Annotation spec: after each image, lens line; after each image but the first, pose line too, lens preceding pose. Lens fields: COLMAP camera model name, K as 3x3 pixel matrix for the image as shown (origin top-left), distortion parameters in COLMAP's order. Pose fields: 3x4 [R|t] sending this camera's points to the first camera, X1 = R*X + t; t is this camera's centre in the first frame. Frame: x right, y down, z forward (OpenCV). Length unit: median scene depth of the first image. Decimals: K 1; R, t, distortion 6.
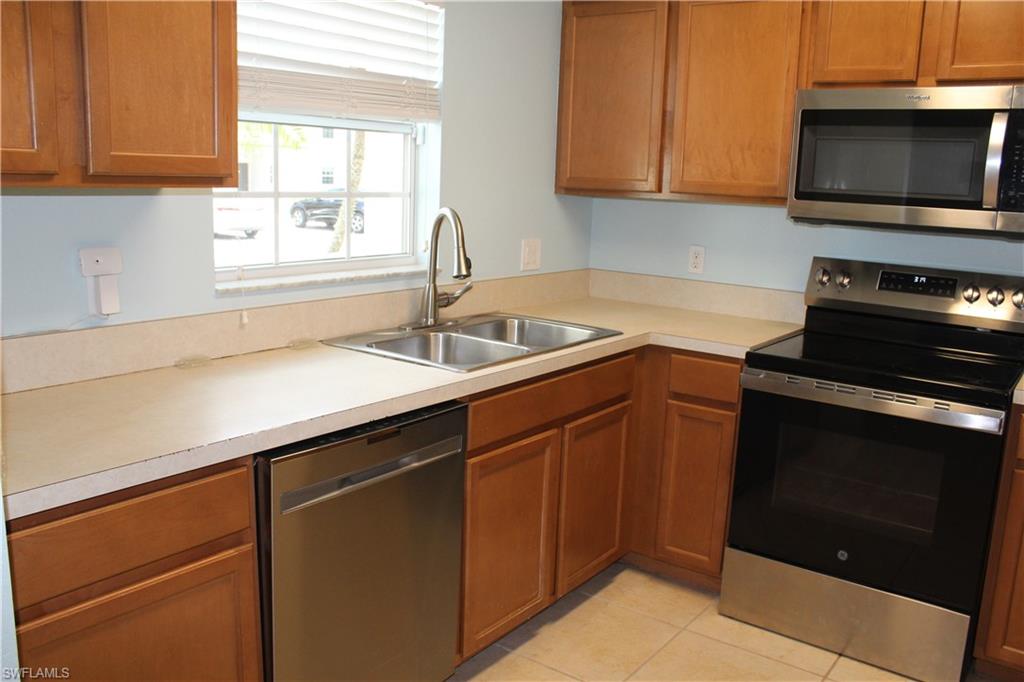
lens RADIAL K [[850.9, 0, 521.0], [0, 850.9, 341.9], [0, 0, 1]] dist [-0.163922, 0.152910]
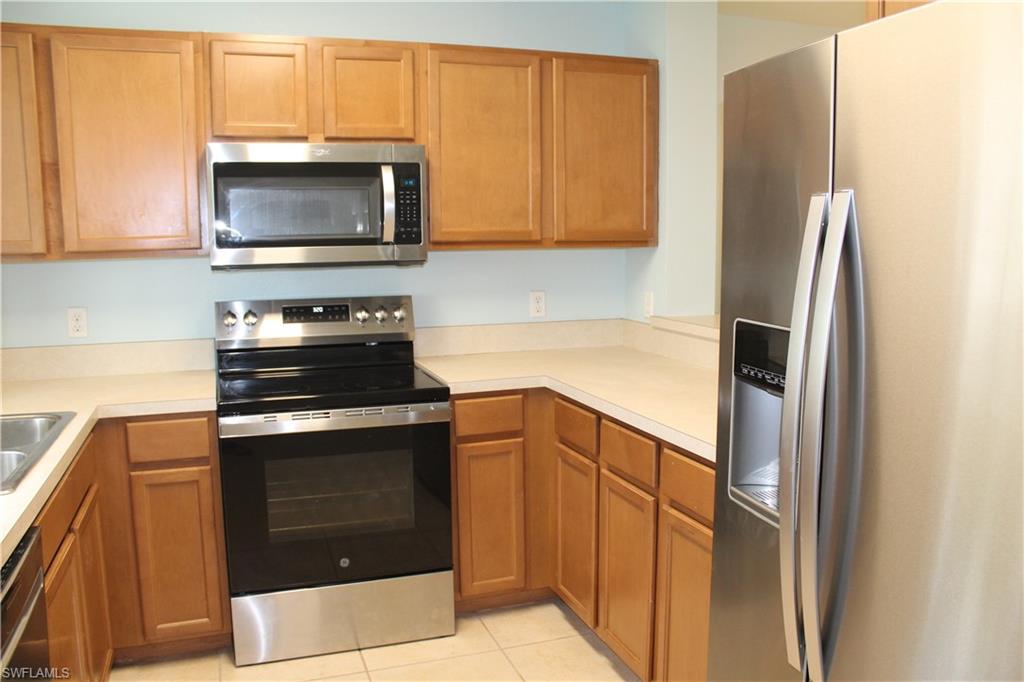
lens RADIAL K [[850.9, 0, 521.0], [0, 850.9, 341.9], [0, 0, 1]] dist [-0.163922, 0.152910]
pose [[0.567739, -0.153370, 0.808795, -0.311782], [0.185728, 0.981024, 0.055656, -0.046376], [-0.801983, 0.118618, 0.585451, 0.109665]]
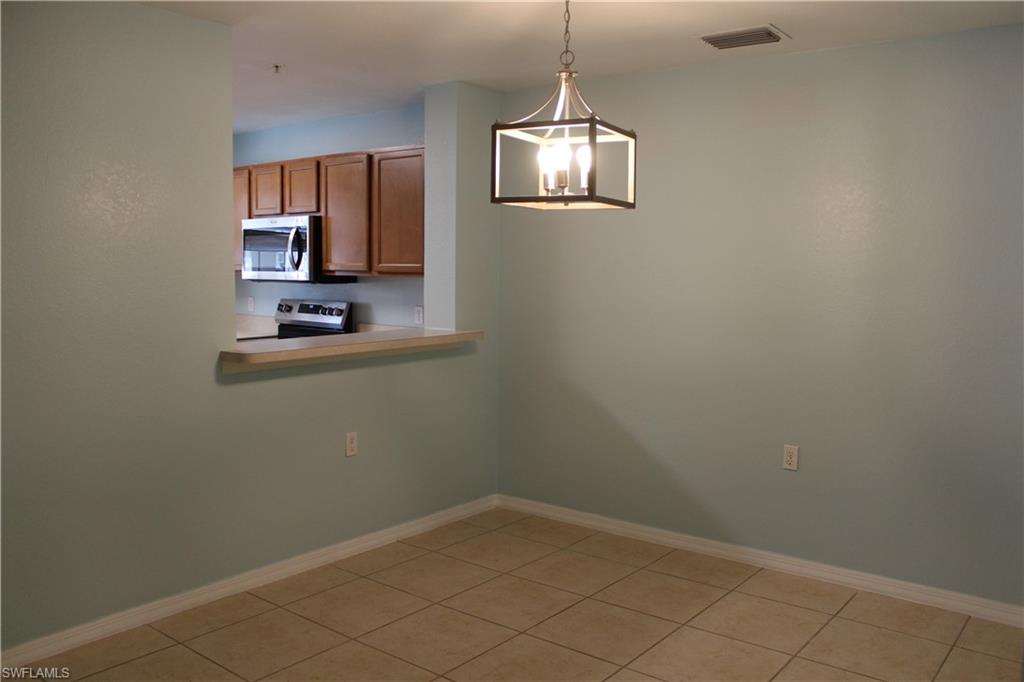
lens RADIAL K [[850.9, 0, 521.0], [0, 850.9, 341.9], [0, 0, 1]] dist [-0.163922, 0.152910]
pose [[0.998470, -0.030911, -0.045851, 1.123544], [0.026413, 0.995064, -0.095653, 0.230399], [0.048582, 0.094295, 0.994358, -1.064530]]
